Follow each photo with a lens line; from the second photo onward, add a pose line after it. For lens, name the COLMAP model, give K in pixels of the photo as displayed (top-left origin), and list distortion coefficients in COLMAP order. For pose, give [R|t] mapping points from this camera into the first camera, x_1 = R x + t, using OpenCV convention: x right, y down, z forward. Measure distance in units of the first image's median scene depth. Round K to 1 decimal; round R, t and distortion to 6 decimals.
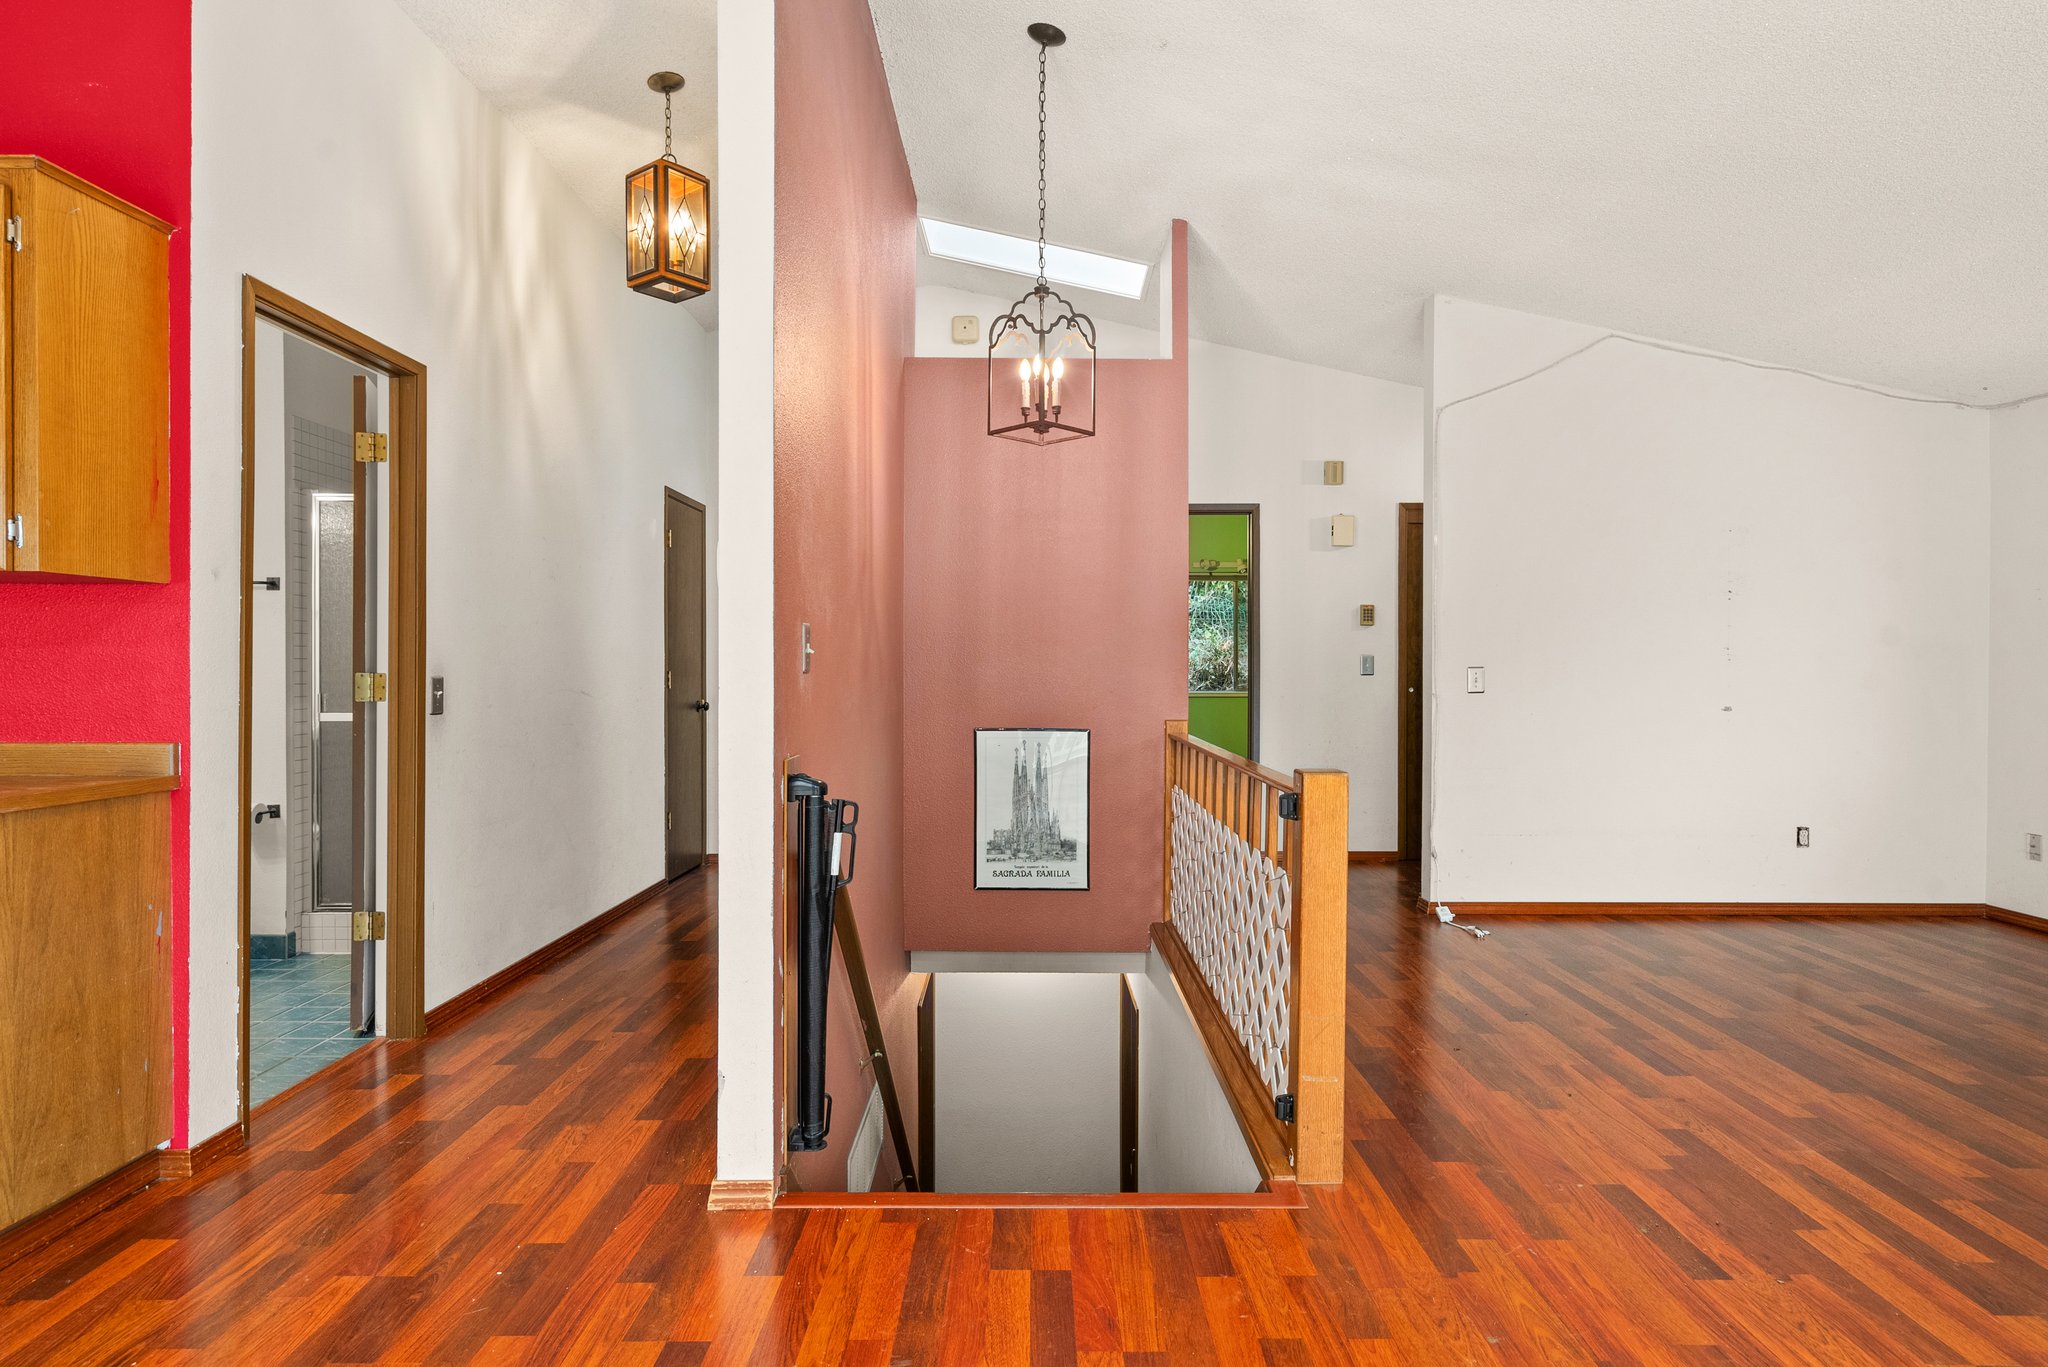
lens RADIAL K [[1106.1, 0, 1021.1], [0, 1106.1, 676.5], [0, 0, 1]] dist [0.002806, -0.000367]
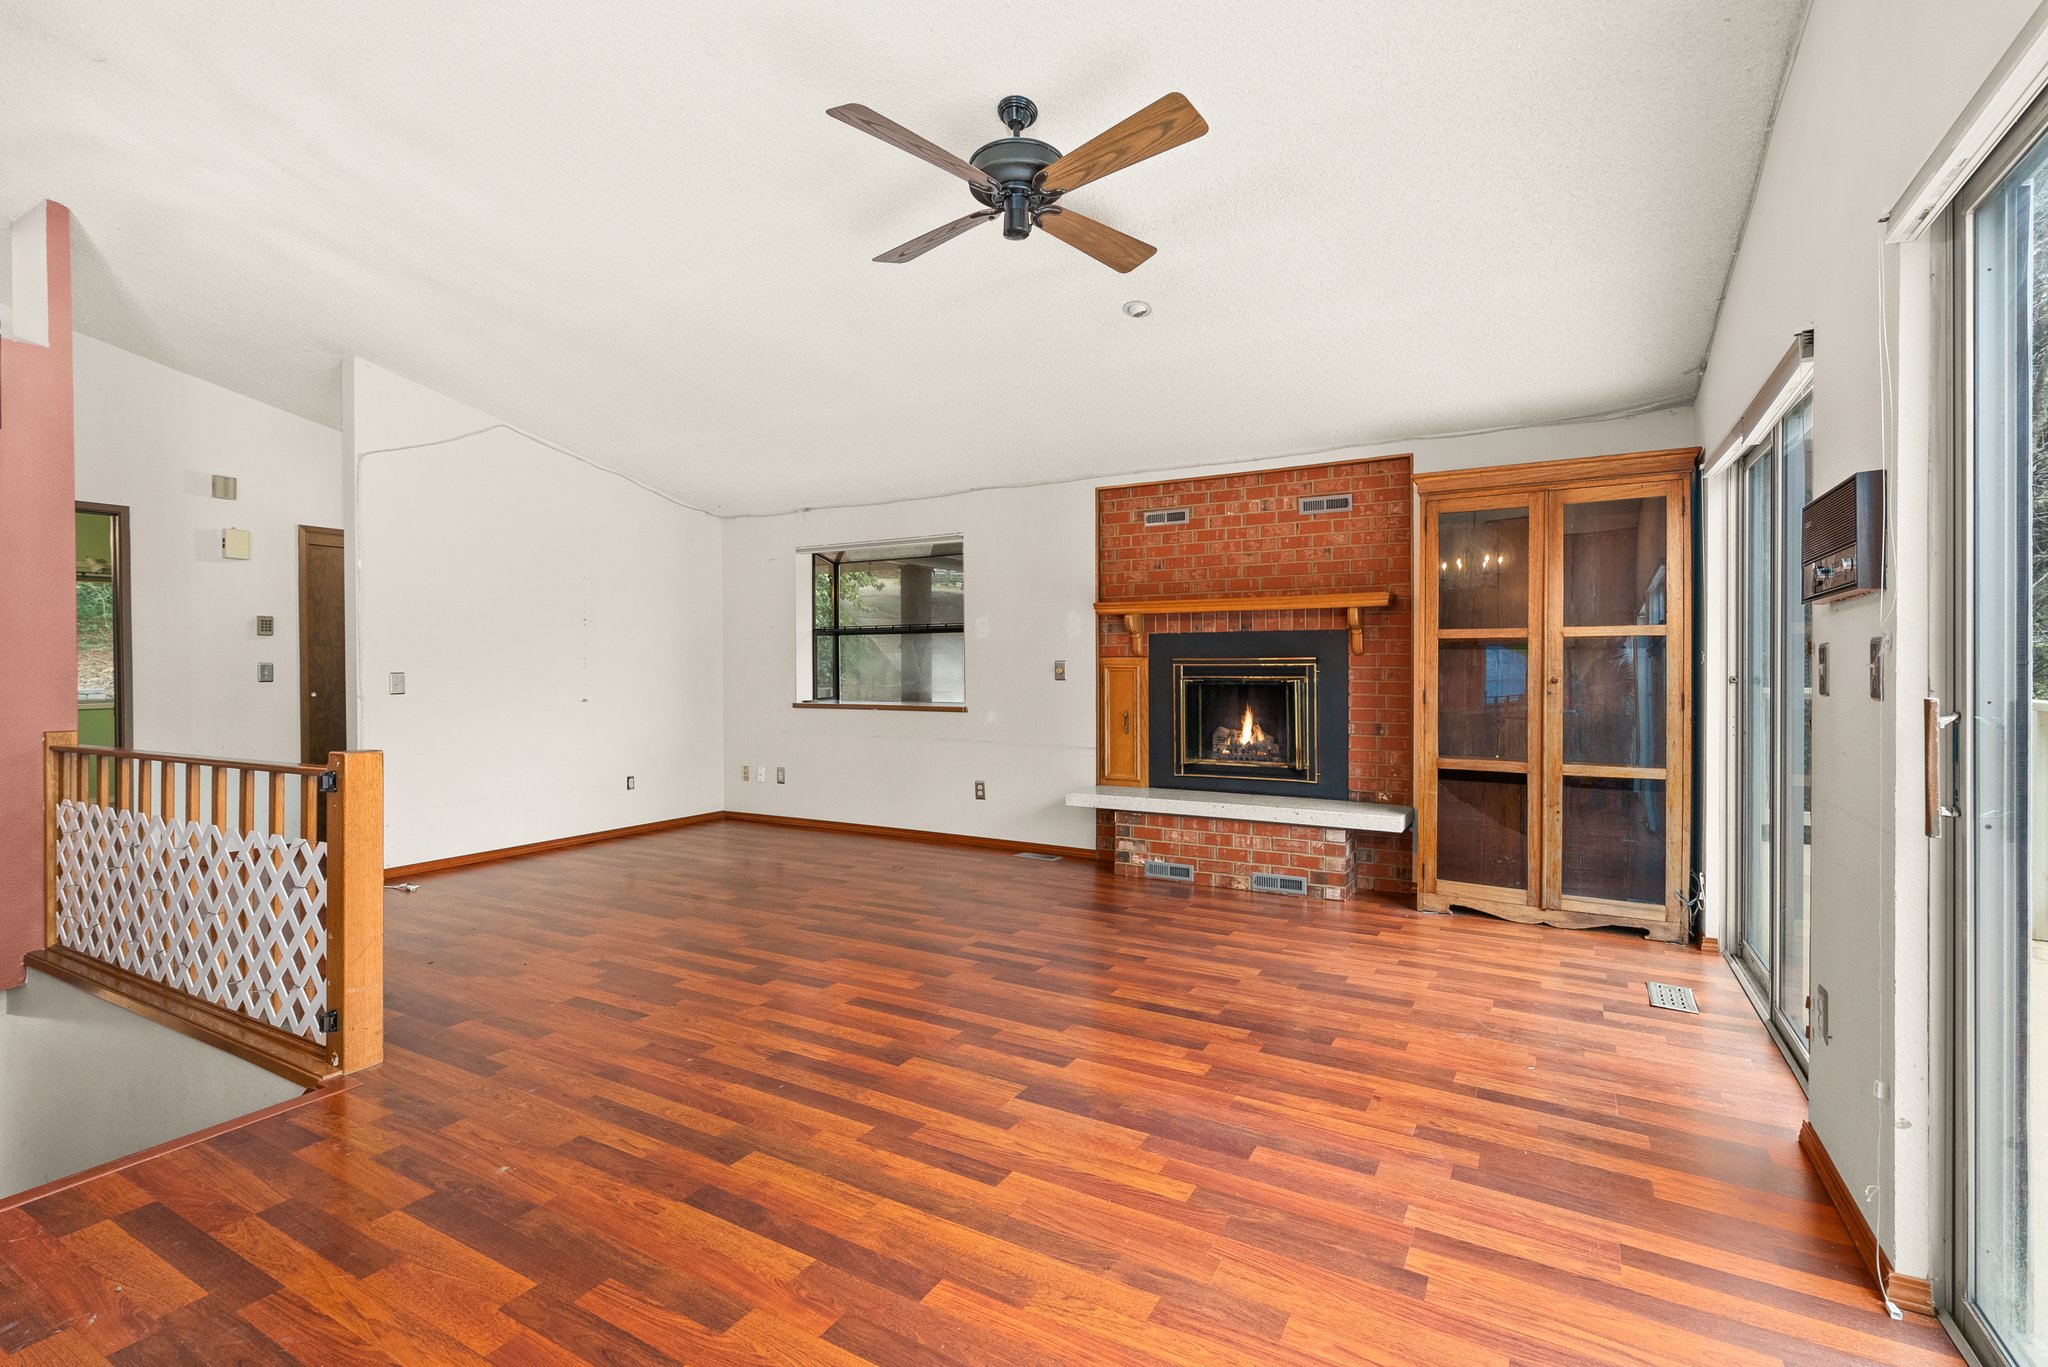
lens RADIAL K [[931.0, 0, 1032.5], [0, 931.0, 675.6], [0, 0, 1]] dist [-0.009721, 0.004298]
pose [[0.485380, -0.008403, 0.874263, -0.269703], [0.014640, 0.999892, 0.001483, 0.005674], [-0.874181, 0.012080, 0.485451, -0.200738]]
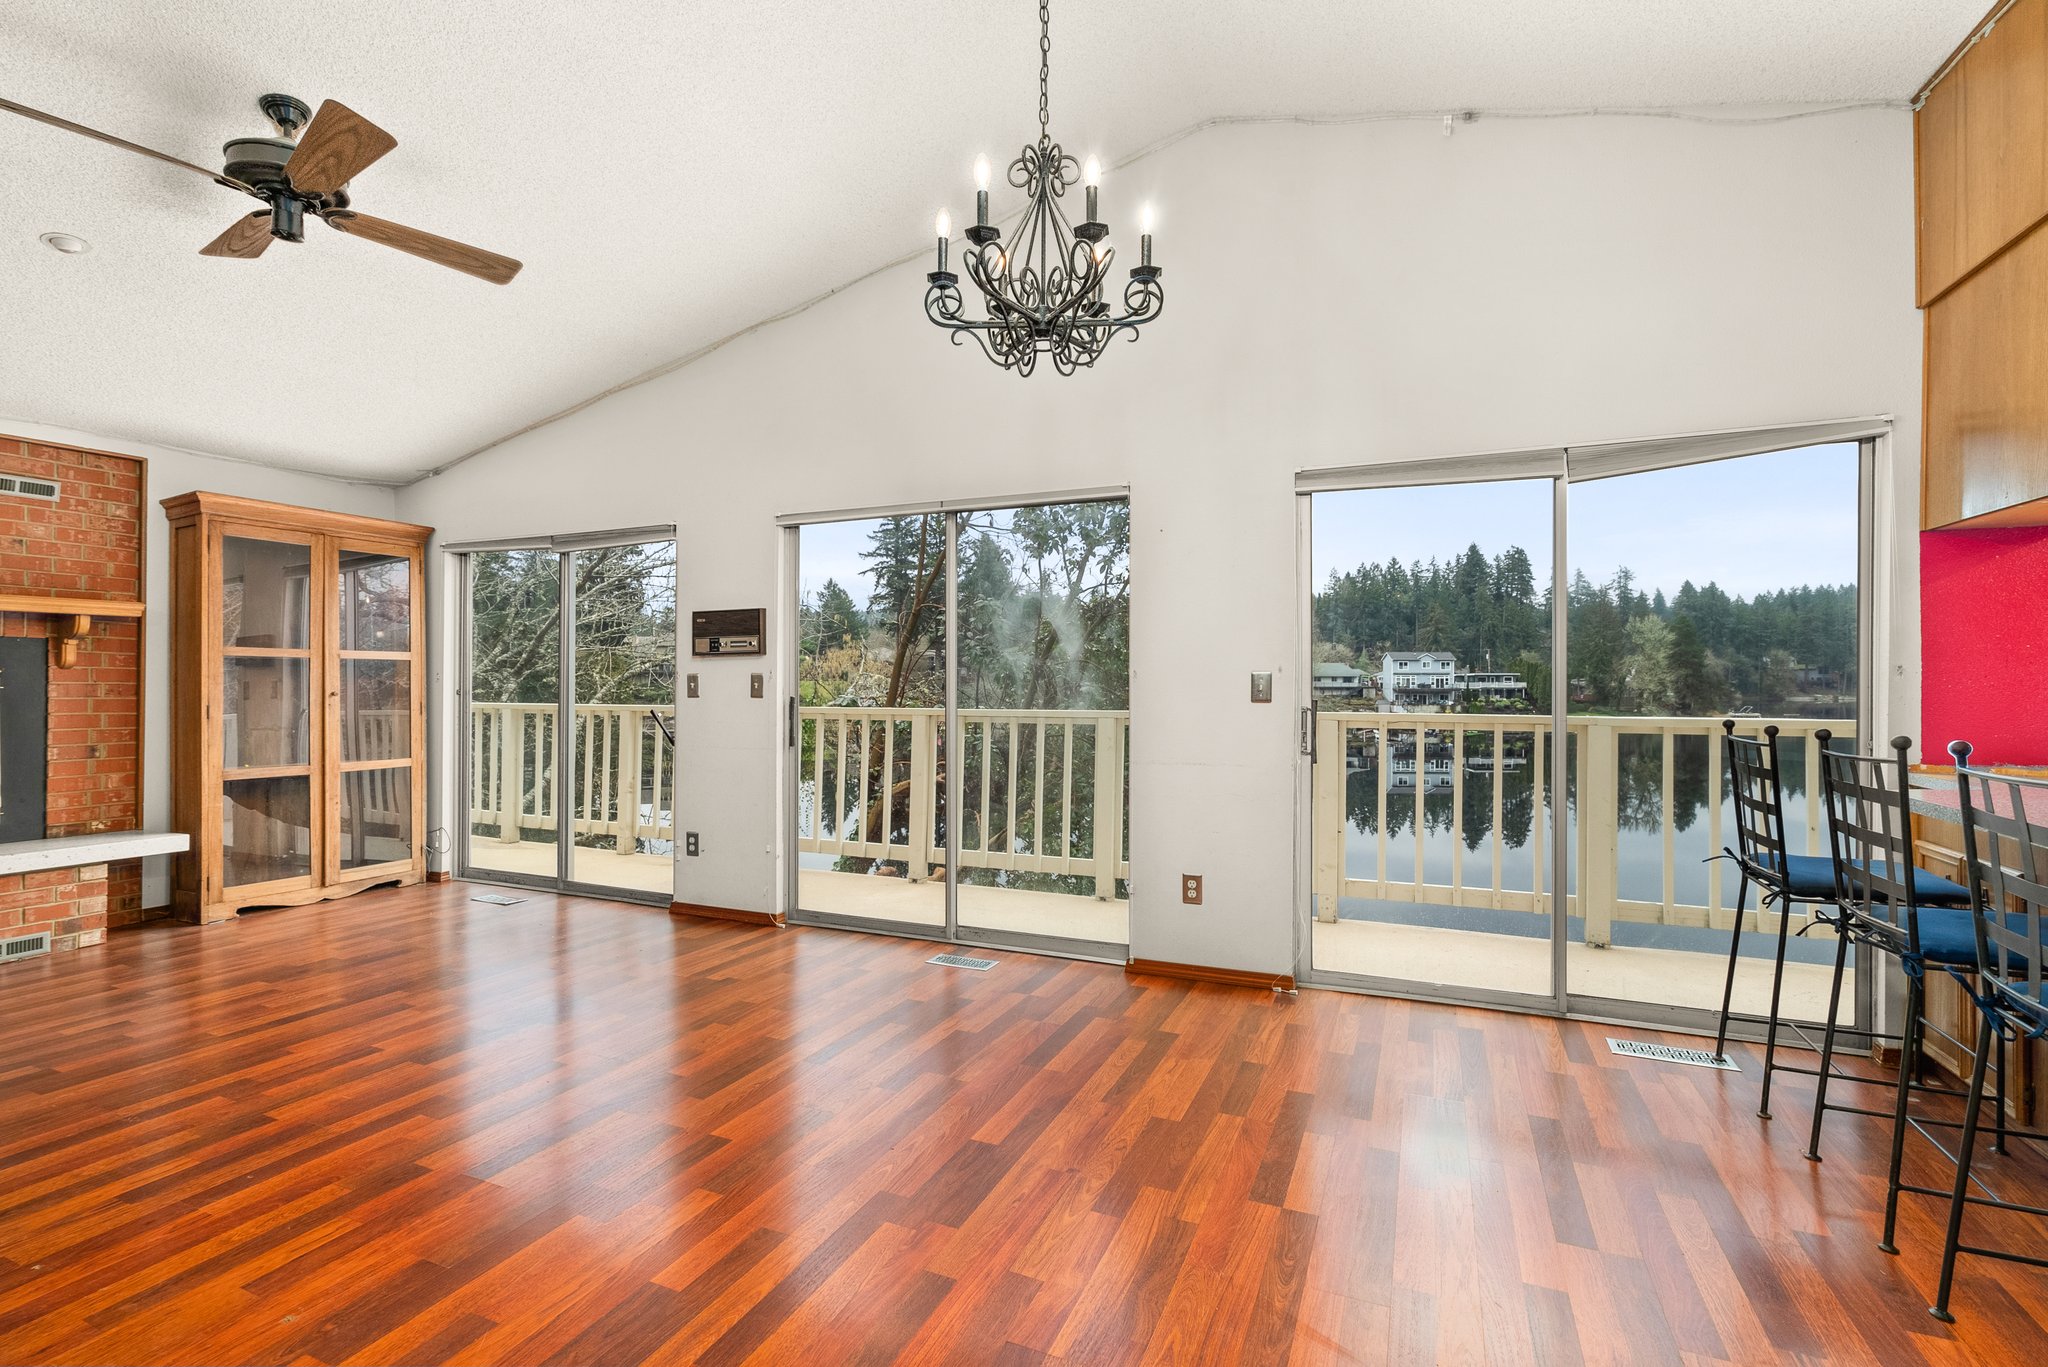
lens RADIAL K [[931.0, 0, 1029.4], [0, 931.0, 679.6], [0, 0, 1]] dist [-0.009721, 0.004298]
pose [[-0.921562, -0.001740, 0.388228, -0.498622], [0.001692, 0.999962, 0.008497, -0.013959], [-0.388228, 0.008487, -0.921524, 0.940139]]
